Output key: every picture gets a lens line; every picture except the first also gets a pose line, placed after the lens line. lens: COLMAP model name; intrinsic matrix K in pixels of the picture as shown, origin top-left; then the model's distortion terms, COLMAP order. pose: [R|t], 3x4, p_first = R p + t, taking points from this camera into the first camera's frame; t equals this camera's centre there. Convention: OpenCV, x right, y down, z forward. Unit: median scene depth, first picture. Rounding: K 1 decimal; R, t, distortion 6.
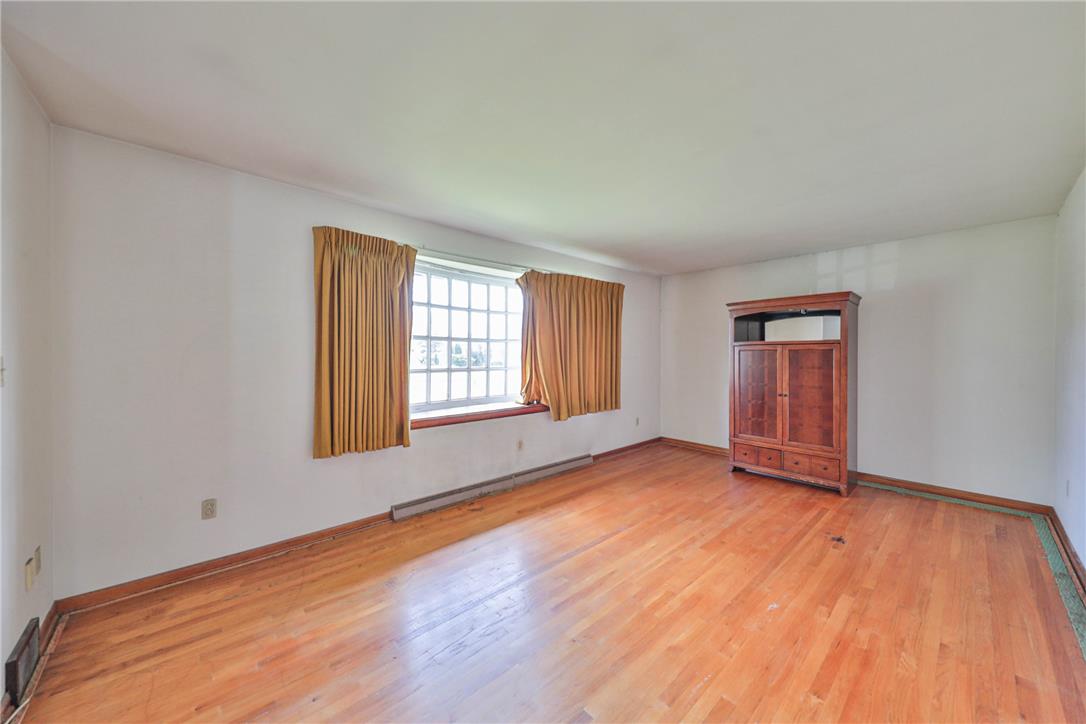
lens RADIAL K [[380.5, 0, 548.4], [0, 380.5, 357.5], [0, 0, 1]] dist [0.000428, -0.004223]
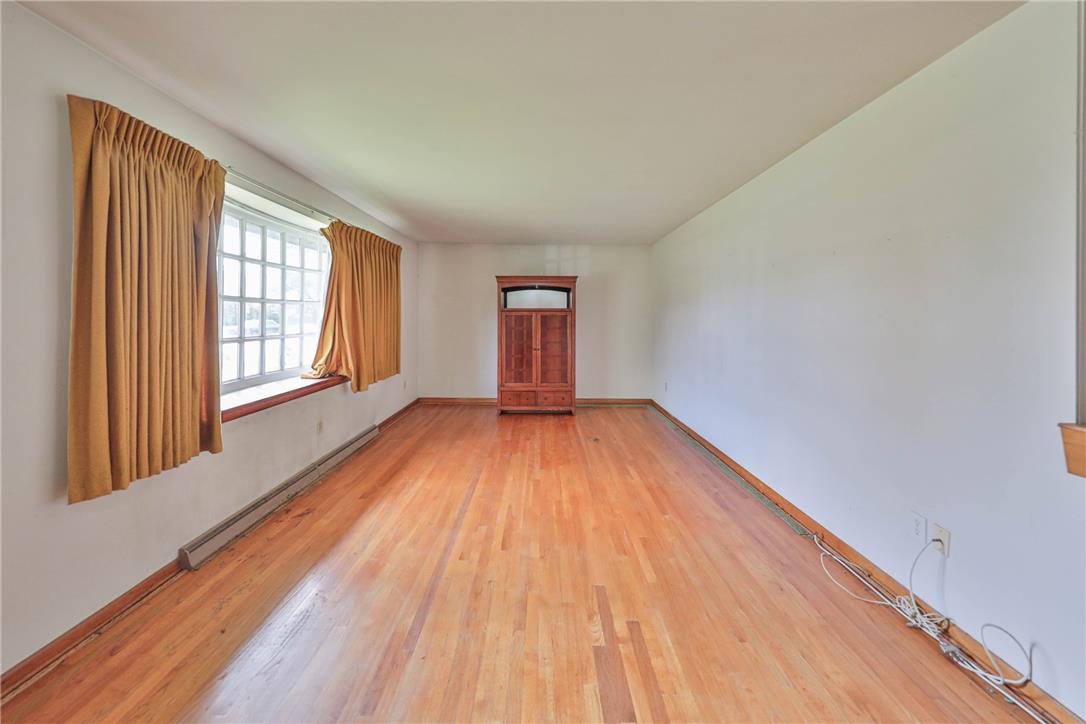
lens RADIAL K [[381.3, 0, 542.0], [0, 381.3, 321.0], [0, 0, 1]] dist [0.000807, -0.004063]
pose [[0.688106, -0.004624, 0.725596, -0.365519], [0.003679, 0.999989, 0.002883, -0.004086], [-0.725601, 0.000685, 0.688115, 0.074771]]
